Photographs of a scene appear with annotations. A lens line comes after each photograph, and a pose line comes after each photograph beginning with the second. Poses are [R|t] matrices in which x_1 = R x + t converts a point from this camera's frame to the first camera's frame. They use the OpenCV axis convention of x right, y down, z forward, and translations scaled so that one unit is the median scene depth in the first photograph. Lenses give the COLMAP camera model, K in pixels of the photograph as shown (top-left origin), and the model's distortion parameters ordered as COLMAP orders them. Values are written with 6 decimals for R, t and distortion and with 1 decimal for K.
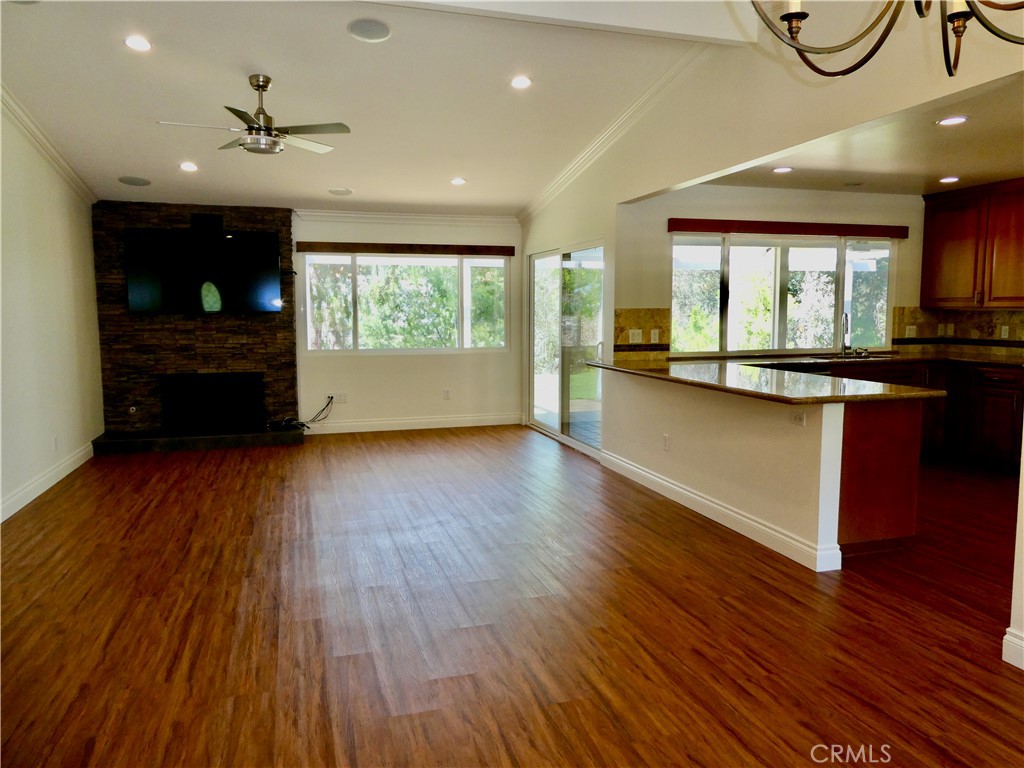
lens RADIAL K [[725.4, 0, 517.9], [0, 725.4, 379.4], [0, 0, 1]] dist [-0.010476, -0.001867]
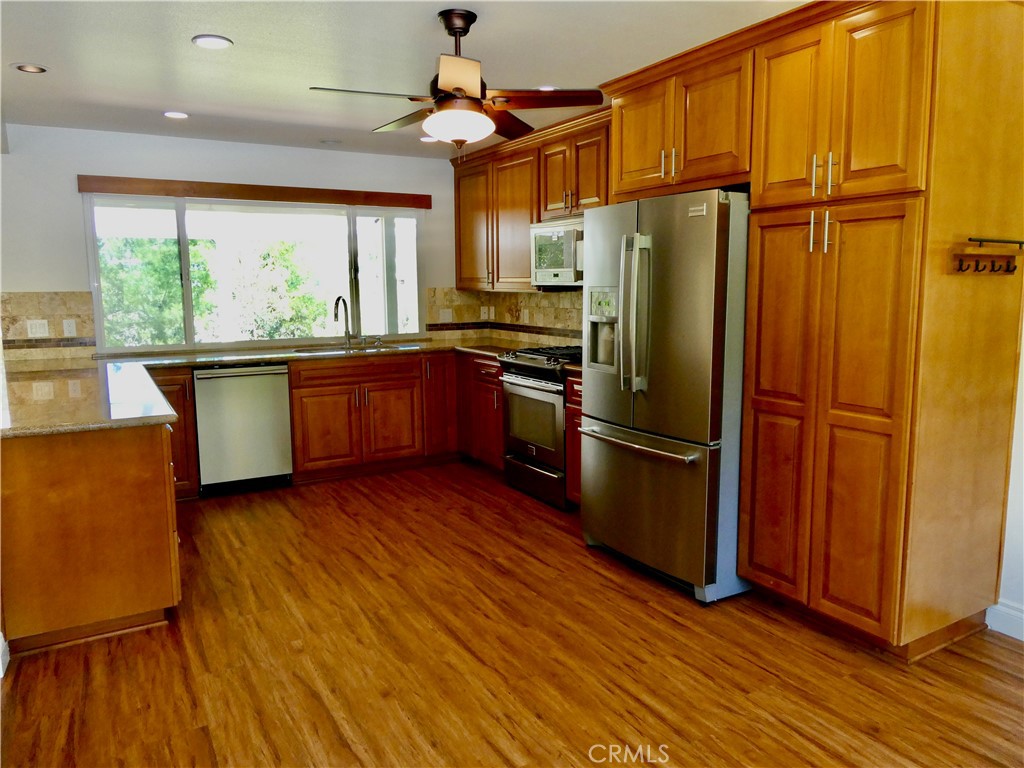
lens RADIAL K [[737.8, 0, 515.3], [0, 737.8, 386.7], [0, 0, 1]] dist [-0.009564, 0.014906]
pose [[0.971527, -0.032420, 0.234702, 0.437988], [0.021587, 0.998586, 0.048581, -0.022778], [-0.235945, -0.042132, 0.970853, 0.108464]]
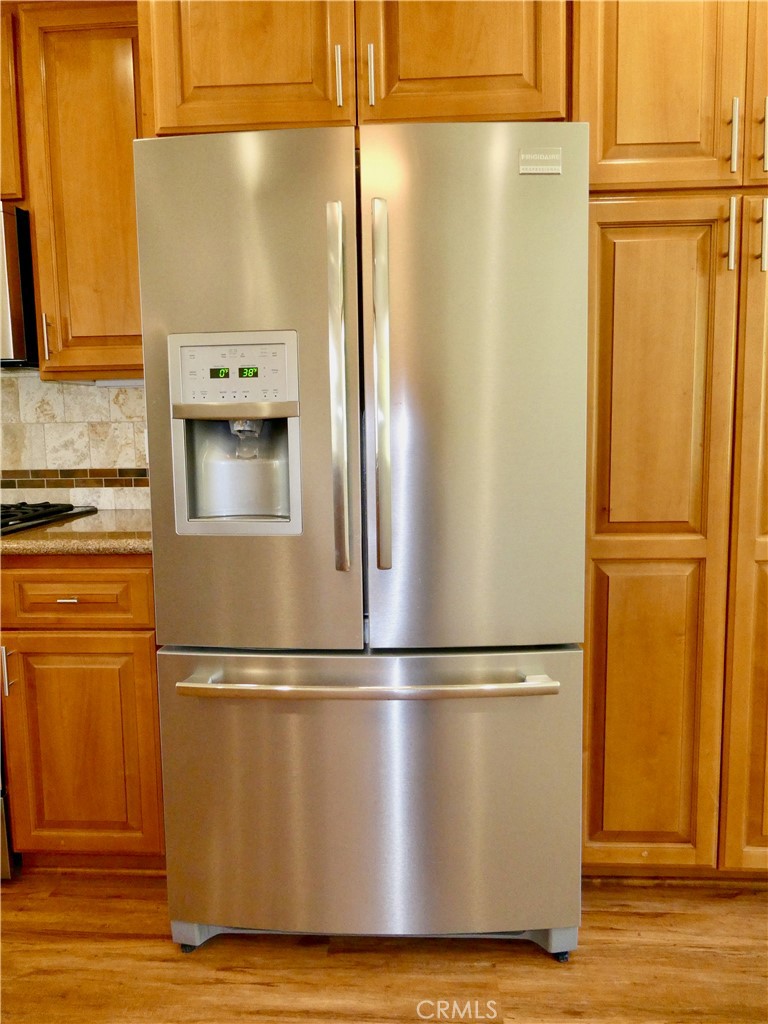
lens RADIAL K [[737.8, 0, 365.7], [0, 737.8, 503.4], [0, 0, 1]] dist [-0.009564, 0.014906]
pose [[0.337874, -0.100840, 0.935774, 0.428803], [0.101370, 0.992359, 0.070337, -0.028651], [-0.935716, 0.071095, 0.345515, 0.517426]]
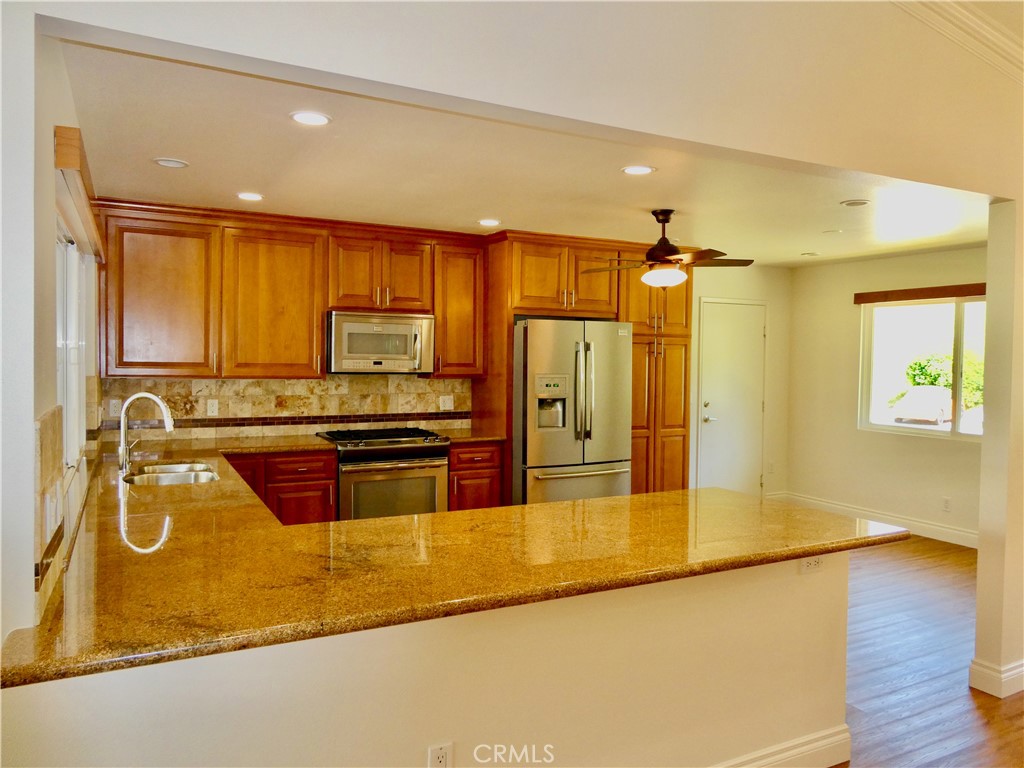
lens RADIAL K [[737.8, 0, 516.1], [0, 737.8, 380.0], [0, 0, 1]] dist [-0.009564, 0.014906]
pose [[-0.179103, -0.027096, 0.983457, -0.146904], [0.084111, 0.995539, 0.042747, -0.099995], [-0.980228, 0.090375, -0.176025, 0.808959]]
